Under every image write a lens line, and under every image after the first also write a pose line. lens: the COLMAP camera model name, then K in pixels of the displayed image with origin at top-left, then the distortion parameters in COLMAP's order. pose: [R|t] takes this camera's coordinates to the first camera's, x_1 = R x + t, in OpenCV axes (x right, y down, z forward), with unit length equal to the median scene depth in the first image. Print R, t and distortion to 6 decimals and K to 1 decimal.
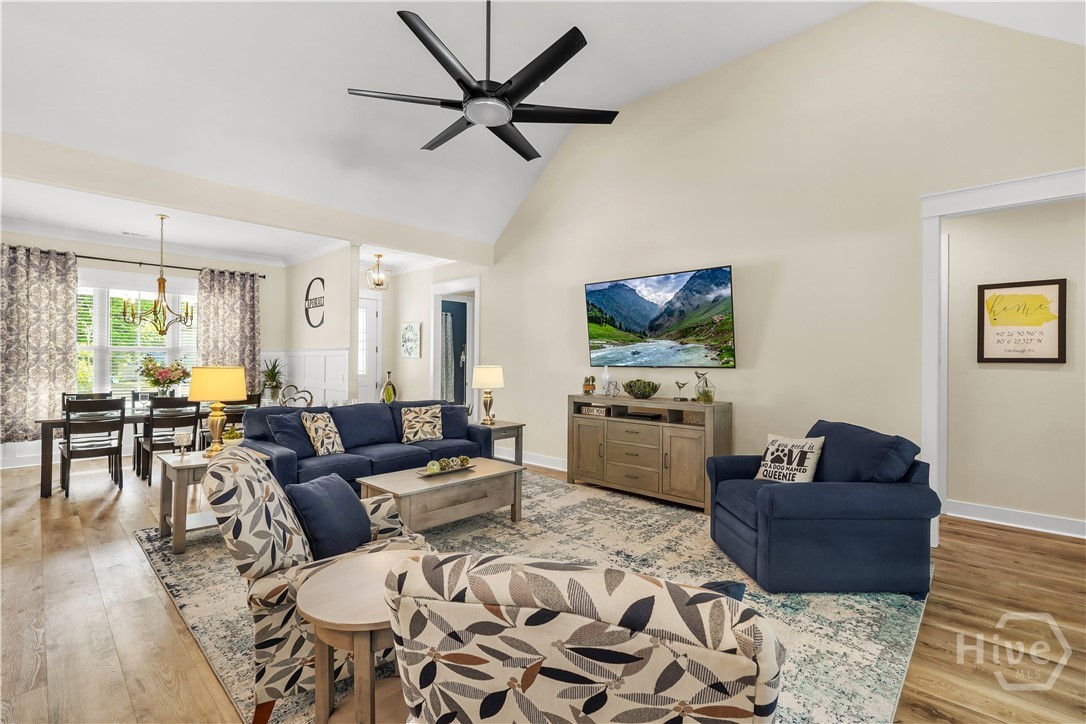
lens RADIAL K [[482.0, 0, 539.1], [0, 482.0, 363.9], [0, 0, 1]] dist [-0.011708, 0.000058]
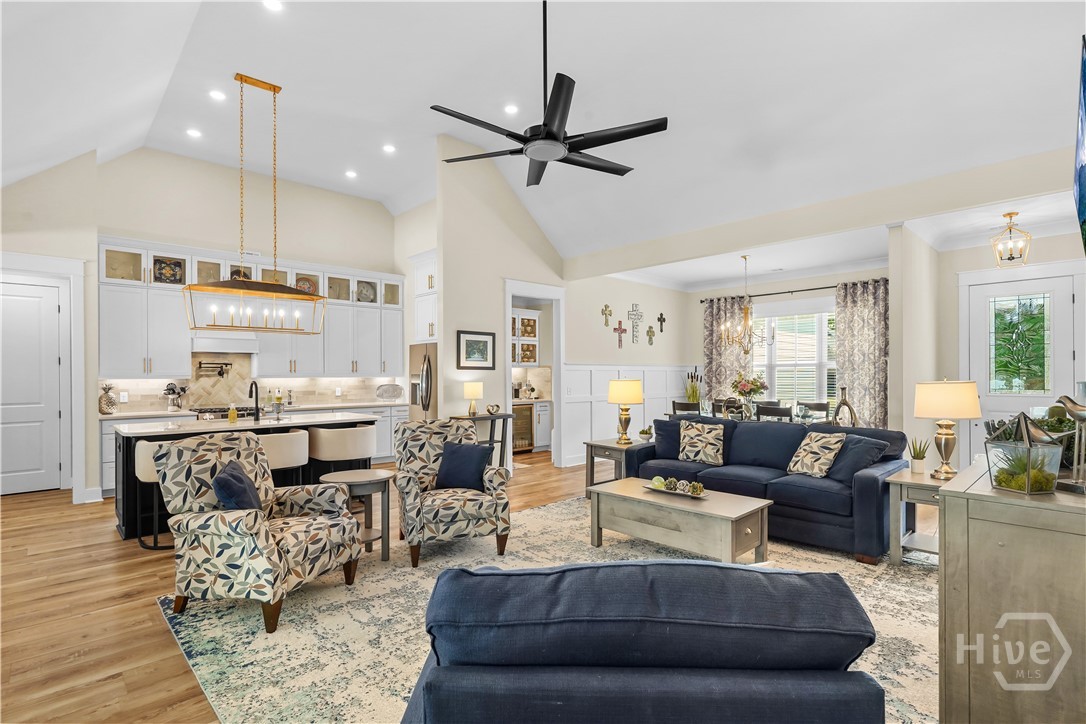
lens RADIAL K [[527.9, 0, 542.7], [0, 527.9, 377.3], [0, 0, 1]] dist [-0.000481, -0.000078]
pose [[-0.041080, -0.001181, -0.999155, 0.564096], [-0.001759, 0.999998, -0.001109, 0.000721], [0.999154, 0.001712, -0.041082, 0.529391]]
